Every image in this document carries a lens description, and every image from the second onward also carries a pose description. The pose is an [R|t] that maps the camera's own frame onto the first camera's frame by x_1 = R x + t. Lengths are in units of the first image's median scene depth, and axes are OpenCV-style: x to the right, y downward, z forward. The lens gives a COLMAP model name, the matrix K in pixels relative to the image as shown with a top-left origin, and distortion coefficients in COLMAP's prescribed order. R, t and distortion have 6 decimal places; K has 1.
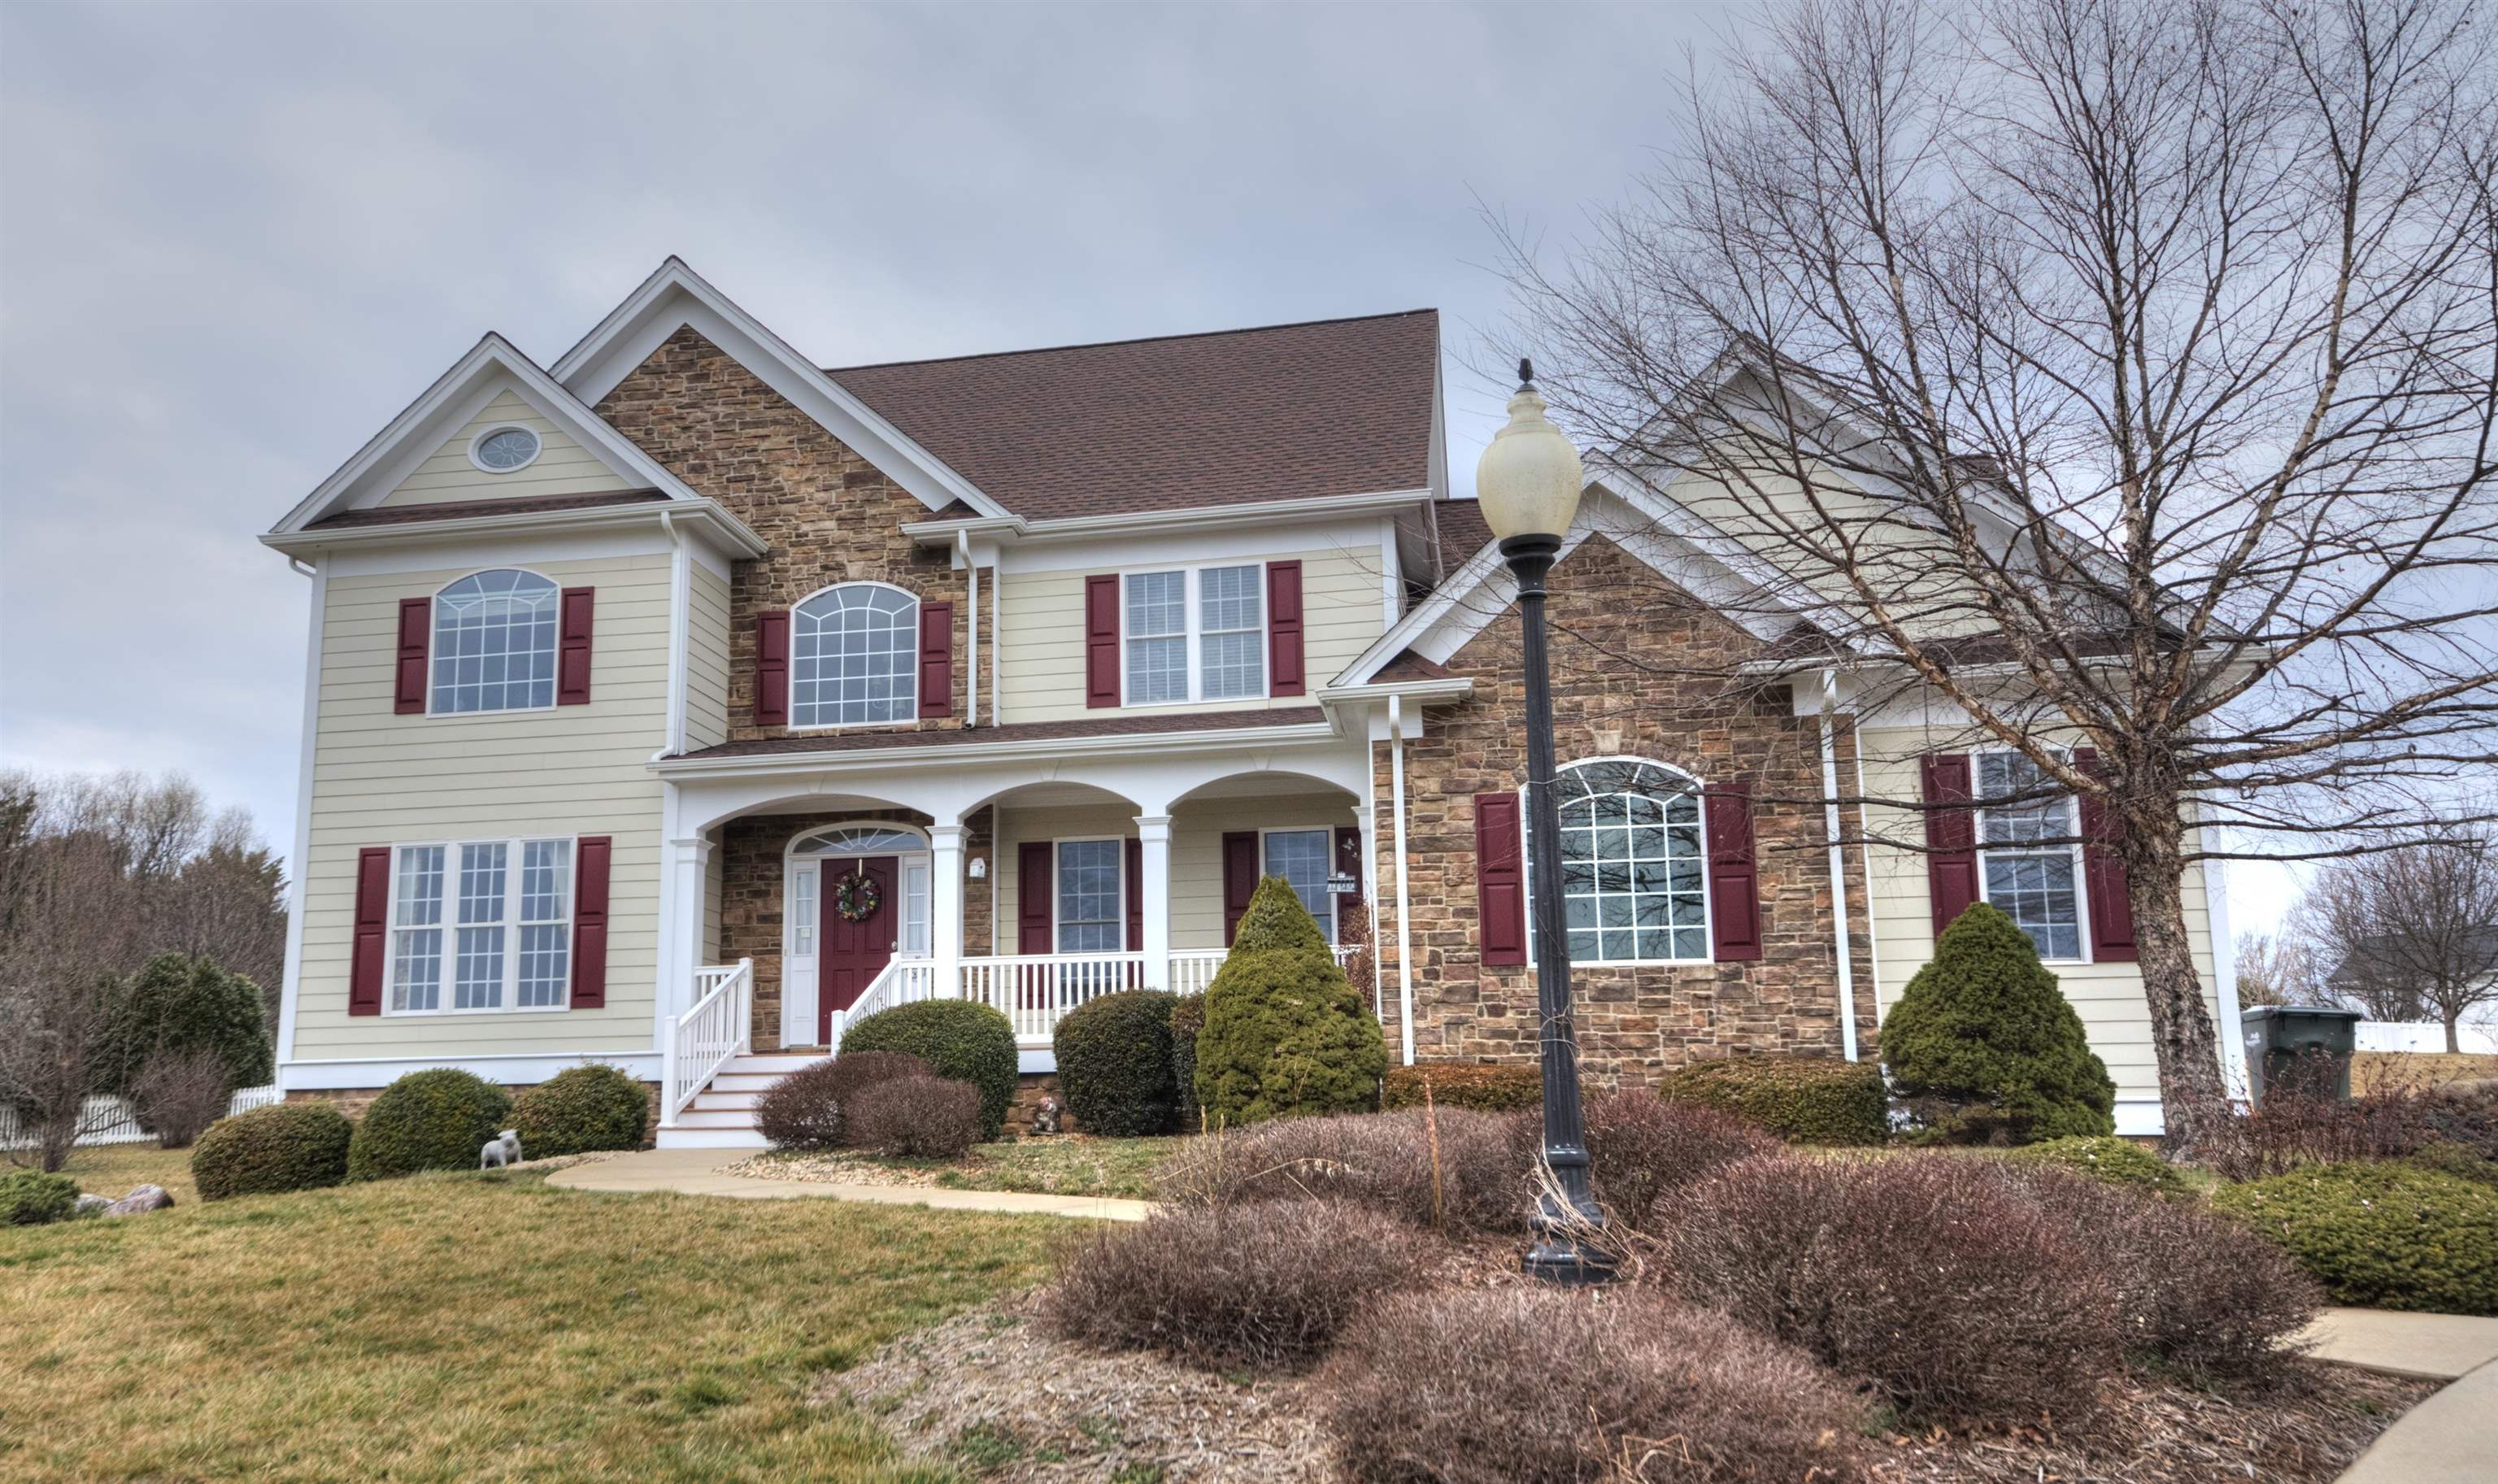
lens RADIAL K [[2239.6, 0, 1246.2], [0, 2239.6, 741.3], [0, 0, 1]] dist [-0.018090, -0.003727]
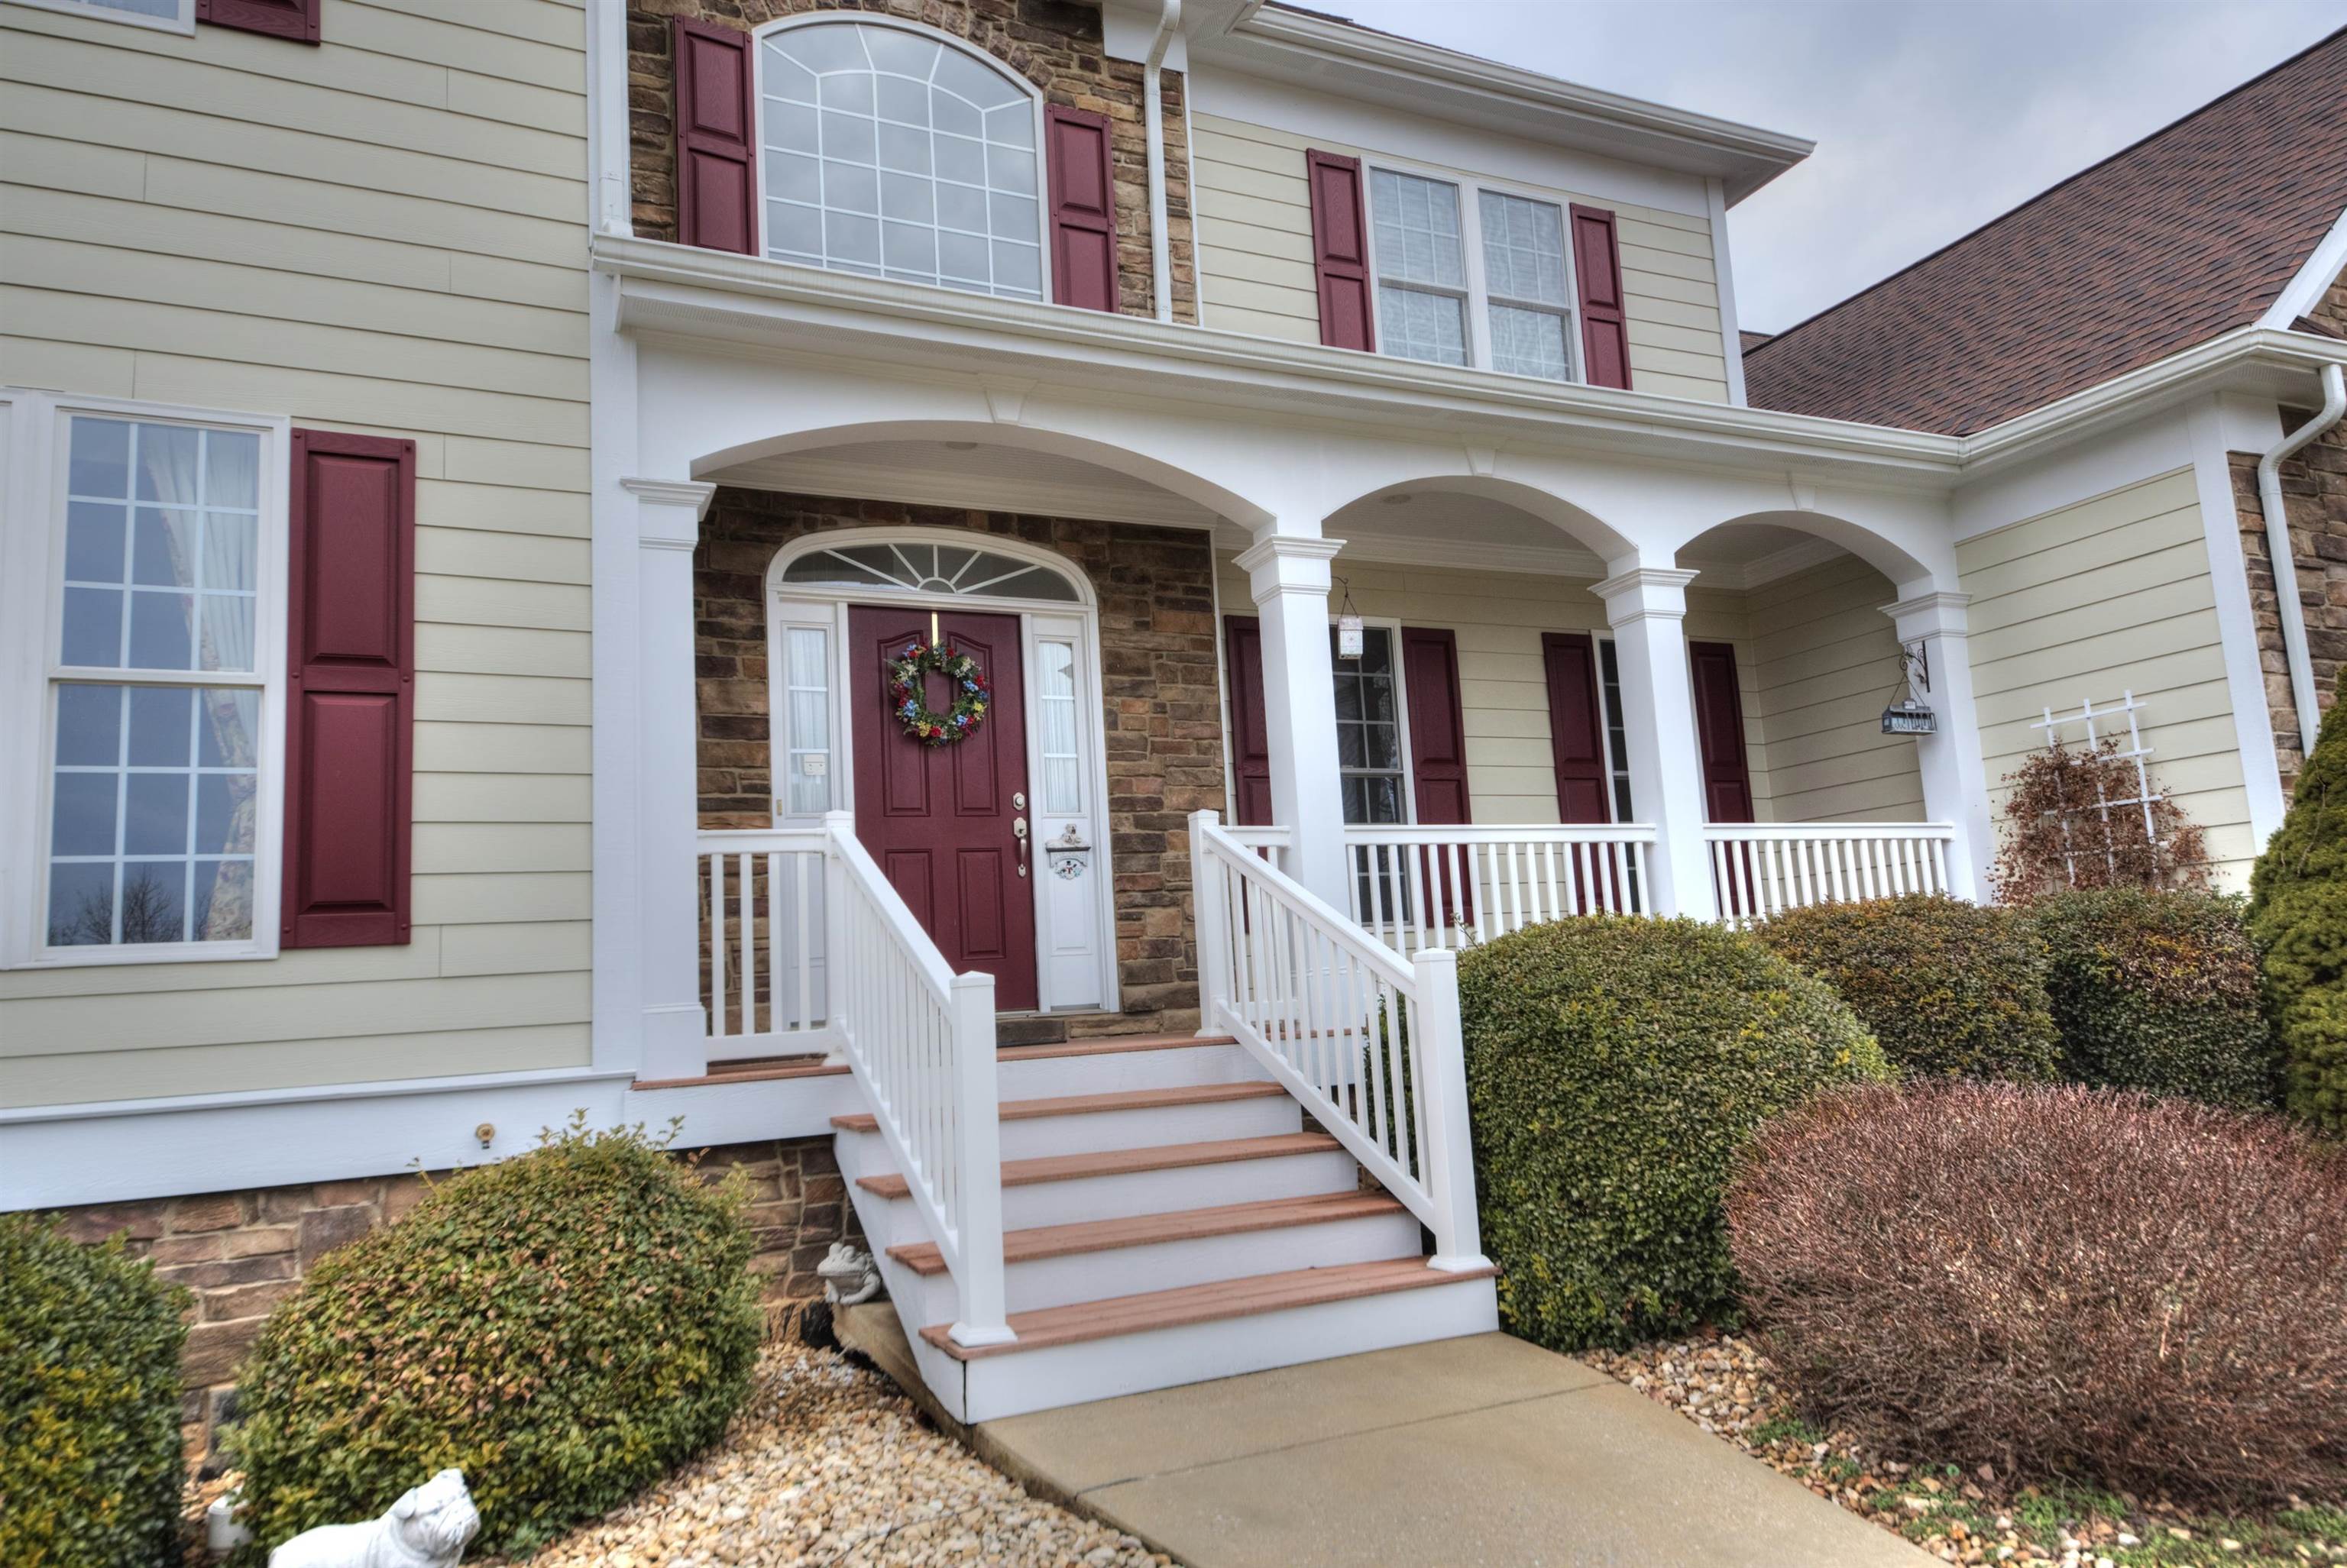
lens RADIAL K [[1511.6, 0, 1173.9], [0, 1511.6, 778.7], [0, 0, 1]] dist [0.049554, 0.001733]
pose [[0.798351, 0.051490, 0.599987, -0.328414], [-0.069869, 0.997529, 0.007363, 0.083735], [-0.598125, -0.047799, 0.799976, 0.740396]]
